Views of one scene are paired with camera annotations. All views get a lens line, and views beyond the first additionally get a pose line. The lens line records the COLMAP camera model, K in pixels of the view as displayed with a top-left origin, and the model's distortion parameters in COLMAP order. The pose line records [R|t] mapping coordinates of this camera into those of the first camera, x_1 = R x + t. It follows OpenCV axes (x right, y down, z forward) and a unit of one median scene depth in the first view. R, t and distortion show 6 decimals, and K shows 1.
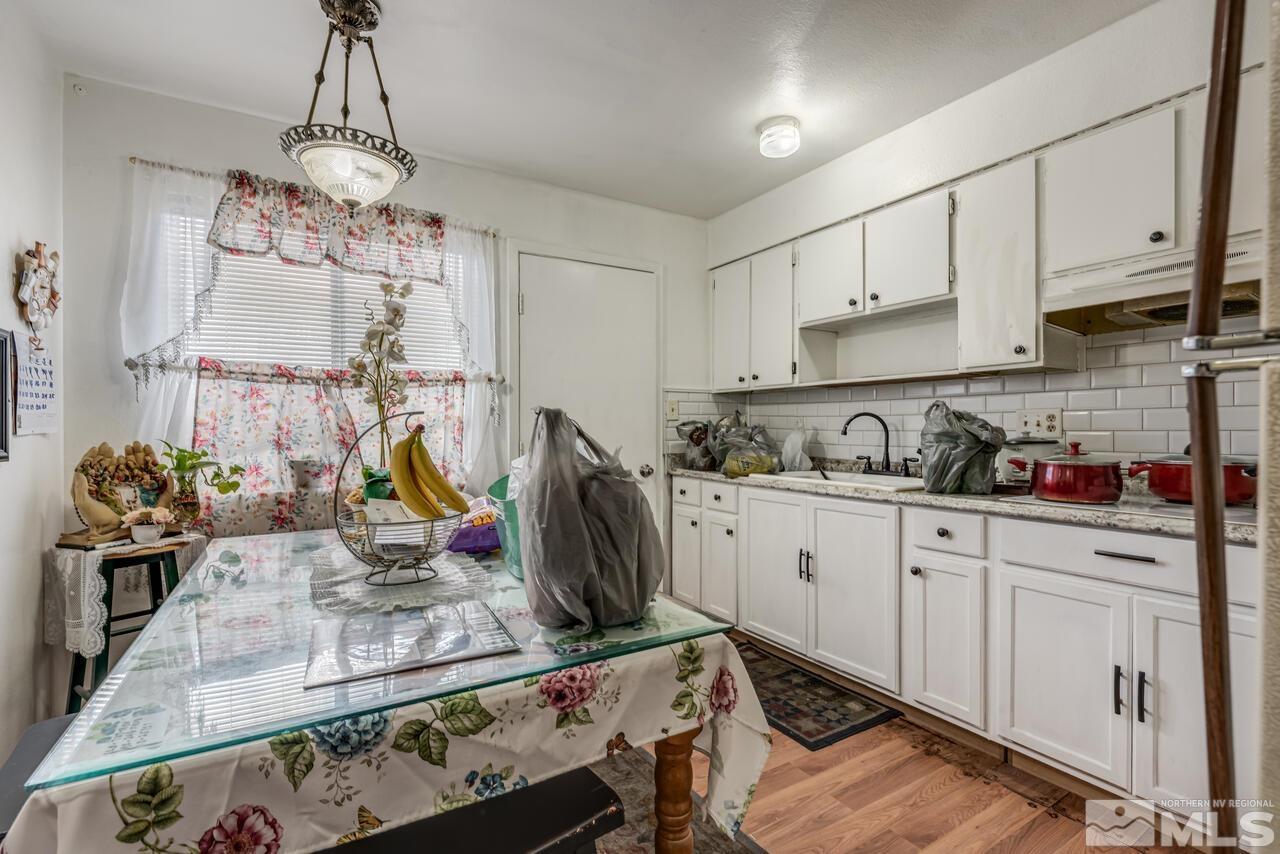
lens RADIAL K [[594.4, 0, 640.0], [0, 594.4, 427.0], [0, 0, 1]] dist [0.001670, -0.000004]
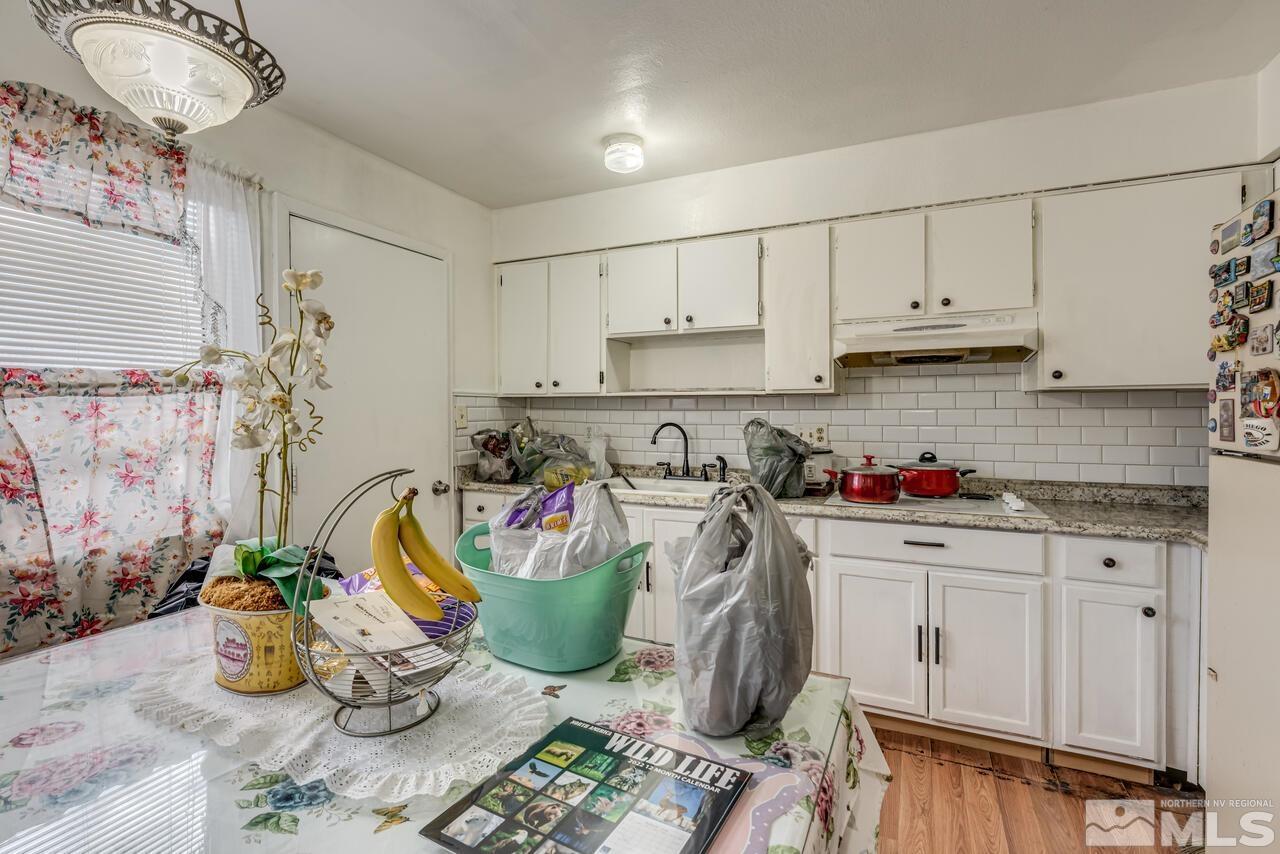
lens RADIAL K [[599.9, 0, 636.2], [0, 599.9, 408.0], [0, 0, 1]] dist [0.000758, -0.000255]
pose [[0.832258, 0.002166, 0.554384, -0.285448], [-0.002155, 0.999997, -0.000672, -0.052307], [-0.554384, -0.000636, 0.832261, 0.132976]]
